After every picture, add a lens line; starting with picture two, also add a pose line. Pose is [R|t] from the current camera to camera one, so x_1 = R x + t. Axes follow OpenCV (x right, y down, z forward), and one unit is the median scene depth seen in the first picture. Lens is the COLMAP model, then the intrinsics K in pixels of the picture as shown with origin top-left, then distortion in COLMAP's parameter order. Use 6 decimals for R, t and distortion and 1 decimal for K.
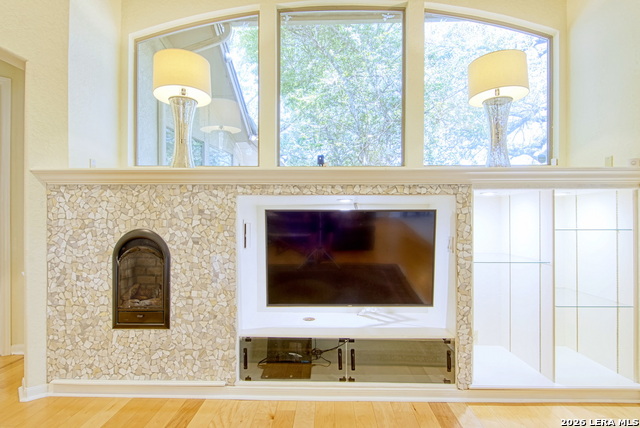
lens RADIAL K [[335.2, 0, 320.0], [0, 335.2, 214.0], [0, 0, 1]] dist [0.006814, -0.000135]
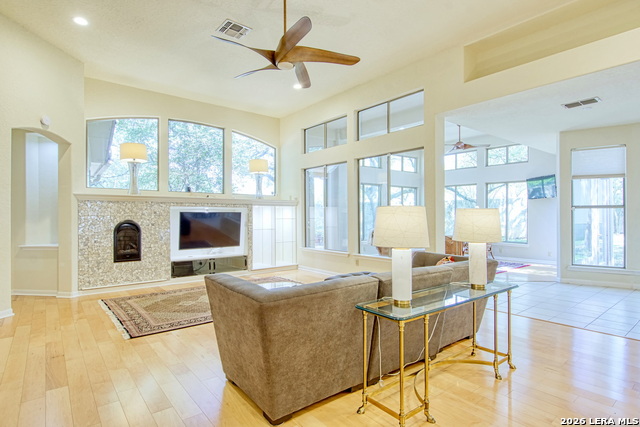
lens RADIAL K [[335.2, 0, 320.0], [0, 335.2, 213.5], [0, 0, 1]] dist [0.006814, -0.000135]
pose [[0.765858, 0.002268, 0.643006, -1.018815], [0.004673, 0.999948, -0.009094, 0.028350], [-0.642993, 0.009970, 0.765807, -1.699514]]
